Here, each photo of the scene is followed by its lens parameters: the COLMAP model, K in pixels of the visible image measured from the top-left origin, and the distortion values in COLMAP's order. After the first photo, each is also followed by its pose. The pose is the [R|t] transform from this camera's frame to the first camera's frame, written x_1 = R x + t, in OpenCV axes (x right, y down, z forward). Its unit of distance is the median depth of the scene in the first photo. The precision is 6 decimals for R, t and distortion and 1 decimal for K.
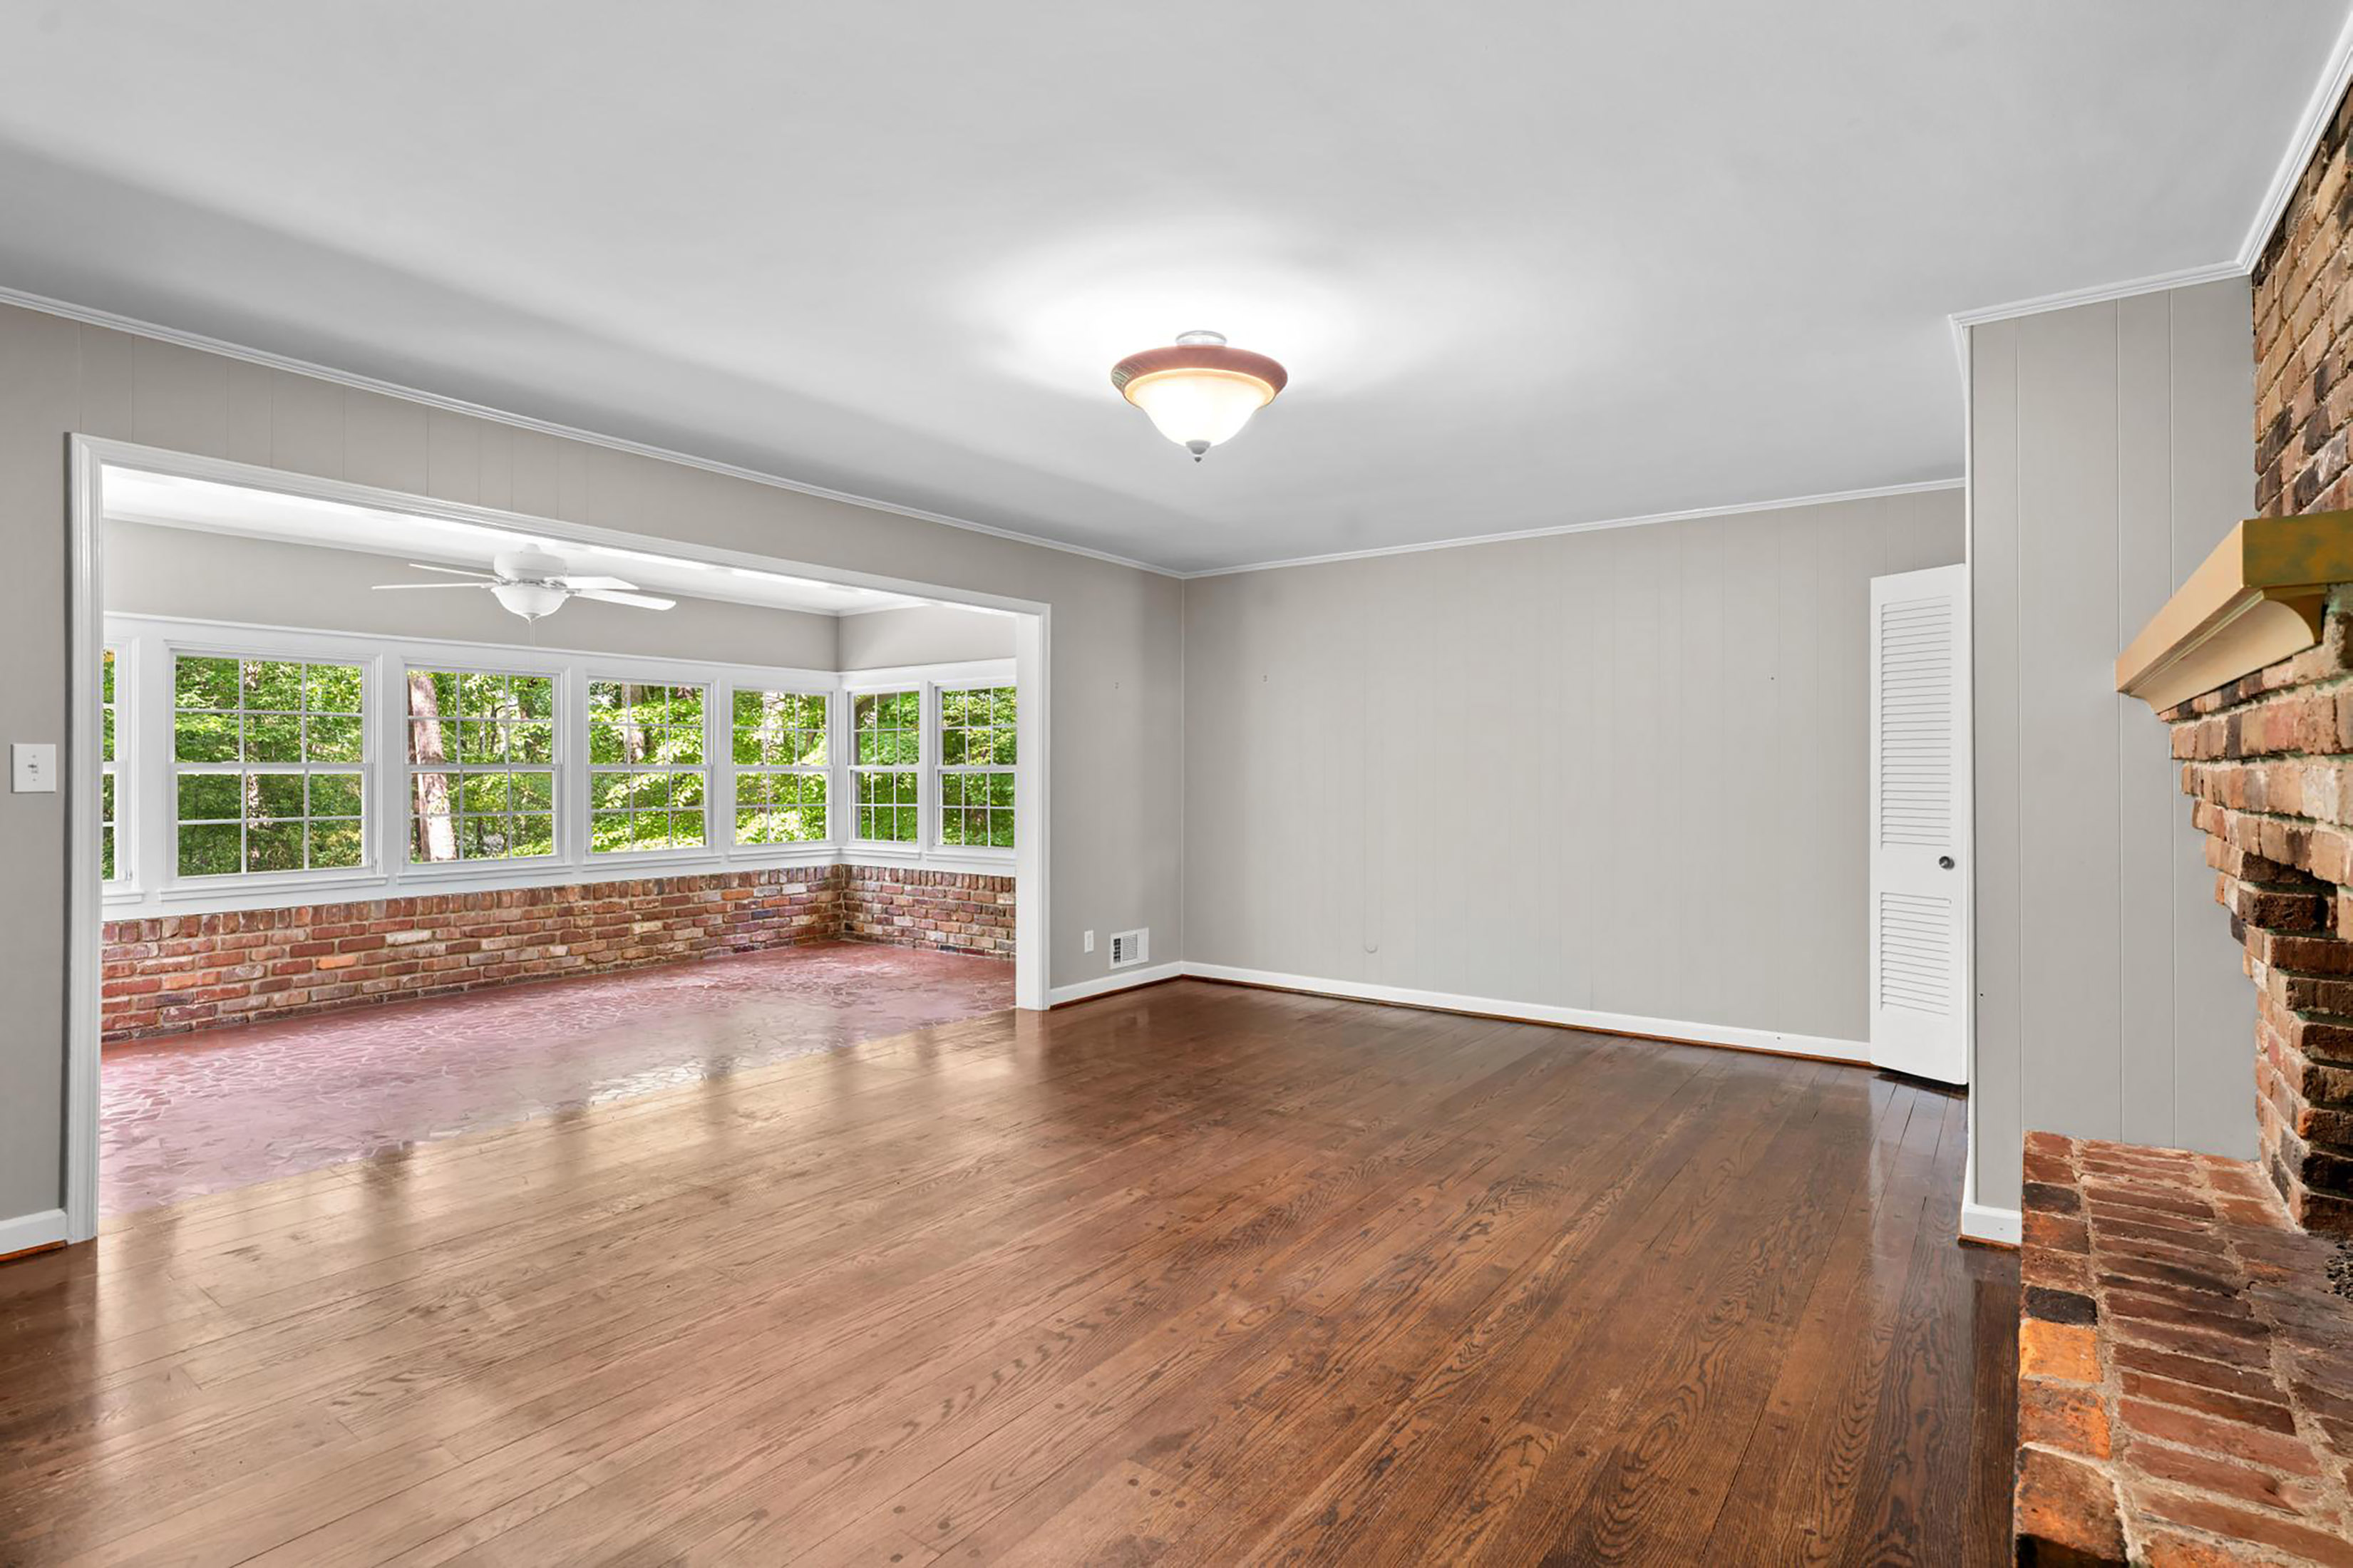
lens RADIAL K [[1188.1, 0, 1177.9], [0, 1188.1, 777.6], [0, 0, 1]] dist [-0.001017, 0.000271]
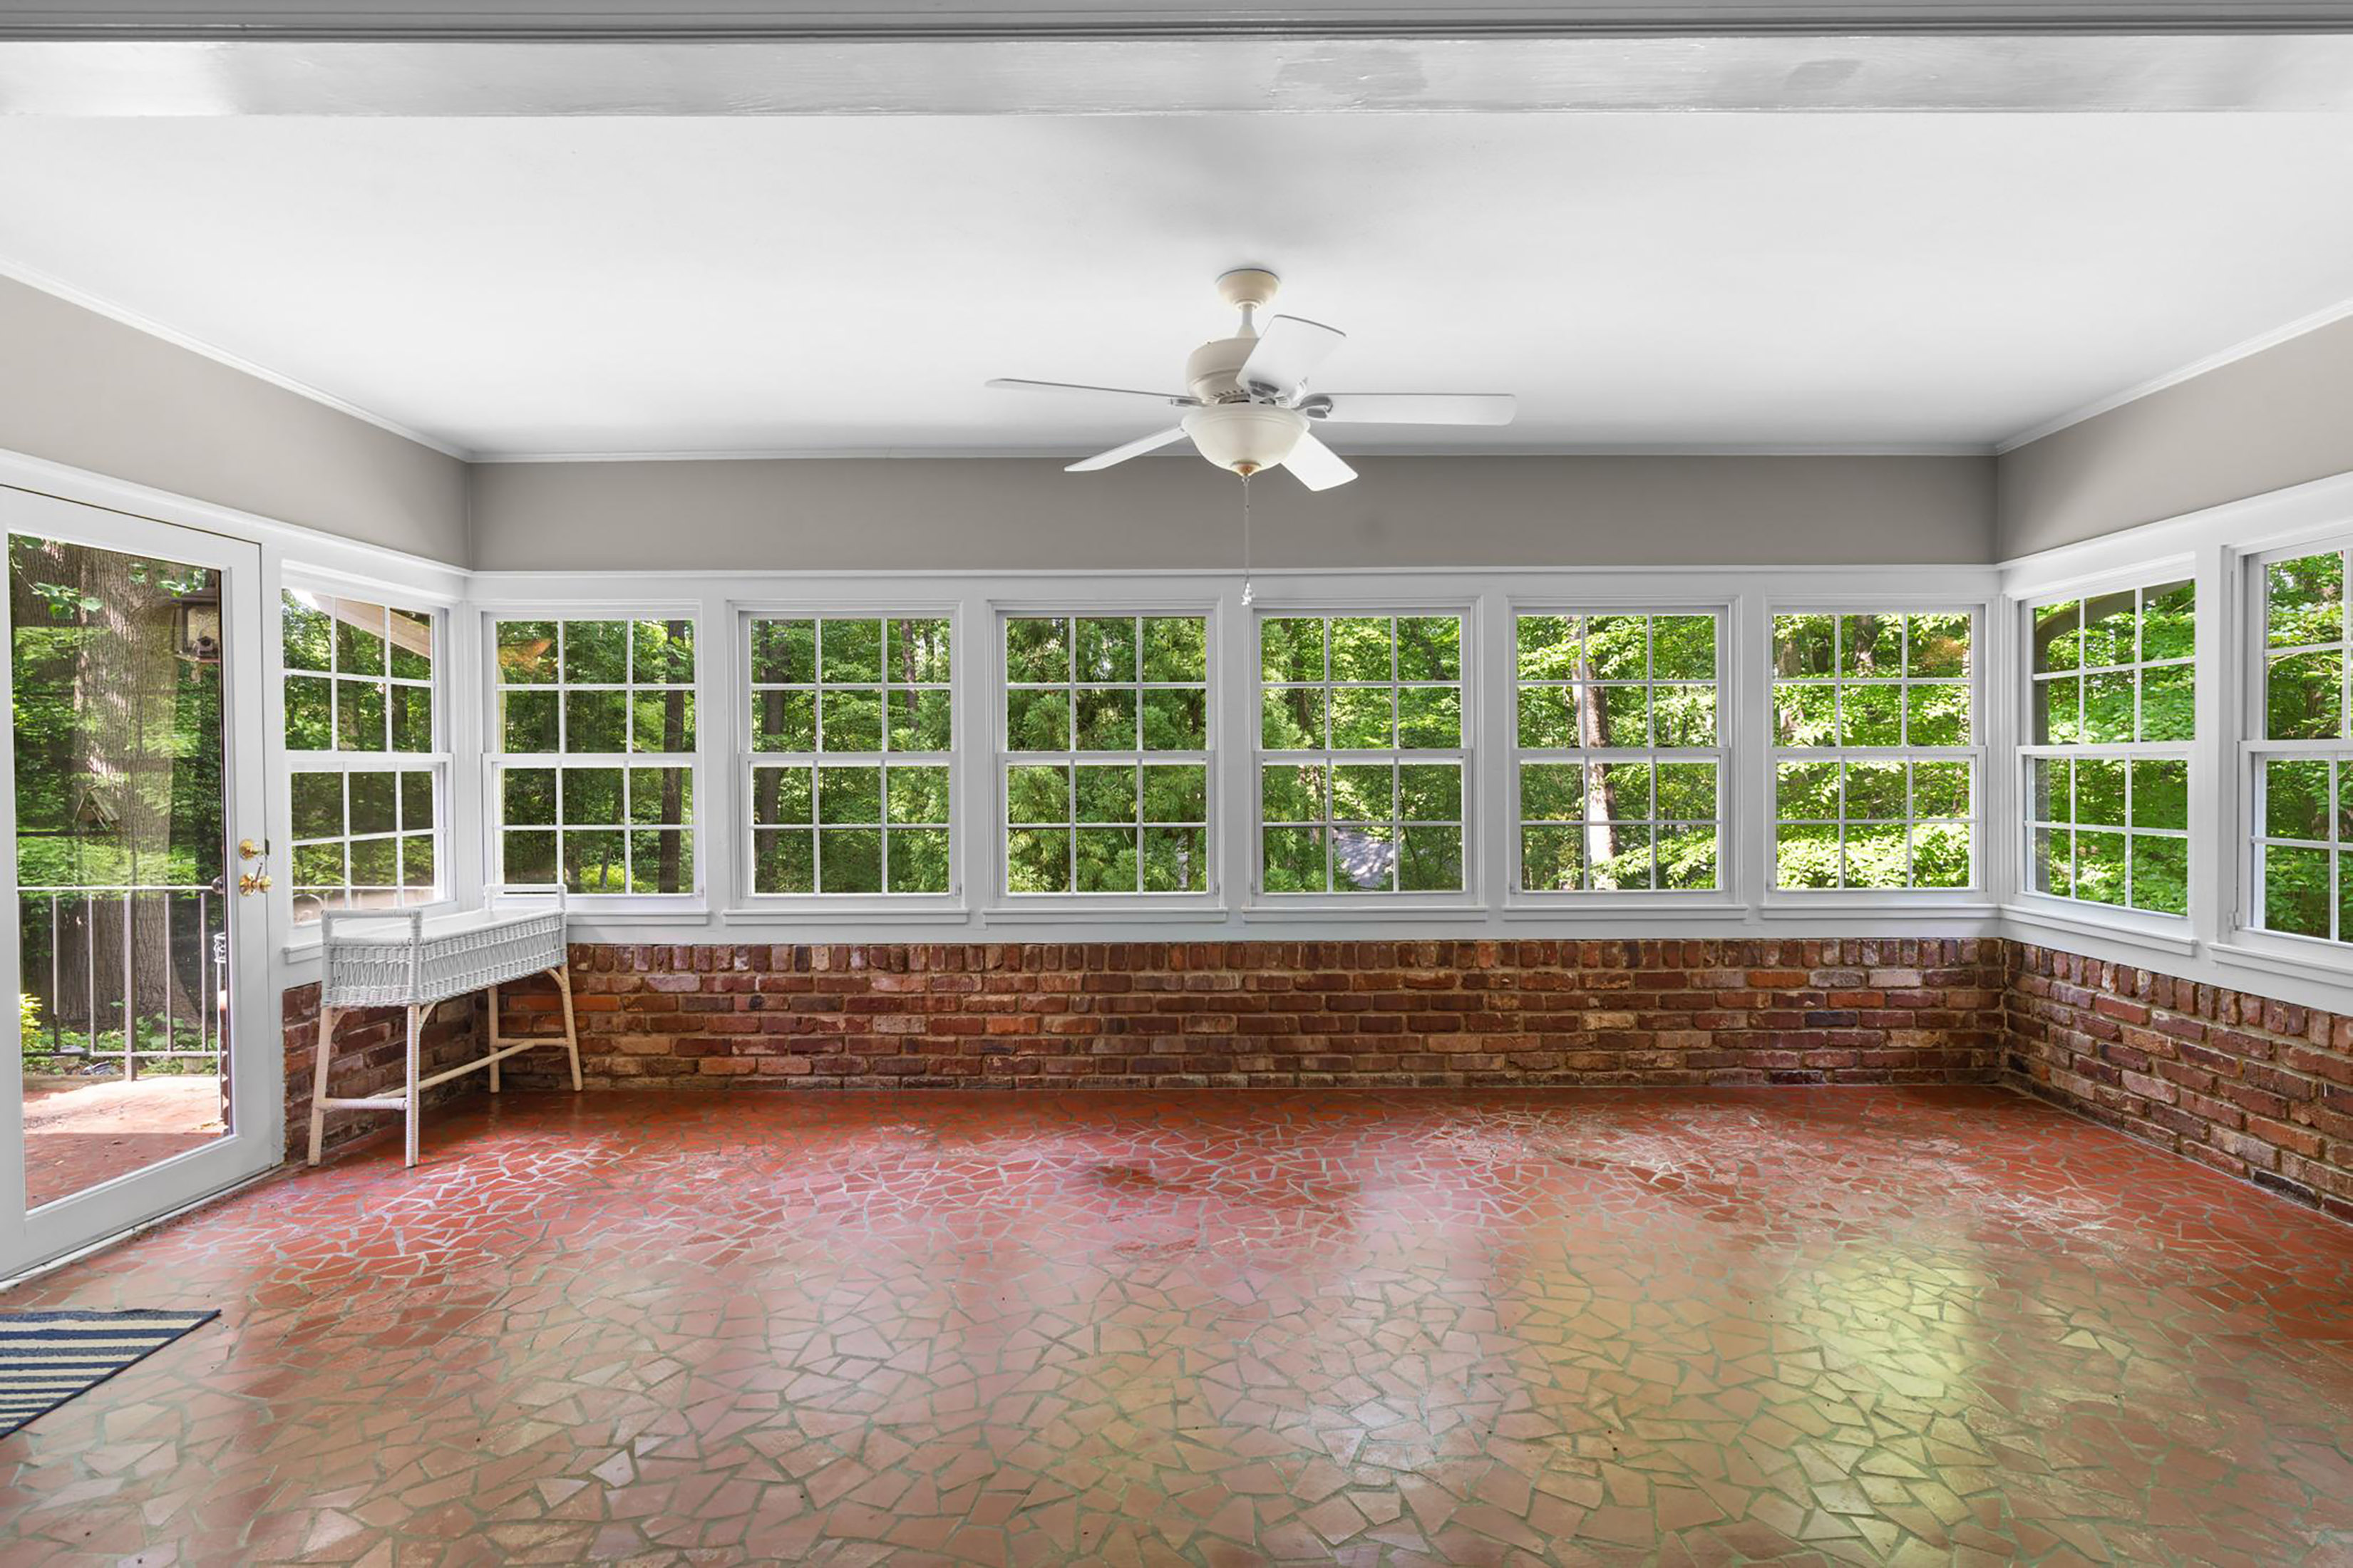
lens RADIAL K [[1188.1, 0, 1181.9], [0, 1188.1, 778.9], [0, 0, 1]] dist [-0.001017, 0.000271]
pose [[0.597126, 0.006865, -0.802118, -0.090225], [0.001248, 0.999954, 0.009487, -0.001497], [0.802147, -0.006666, 0.597090, 0.442366]]
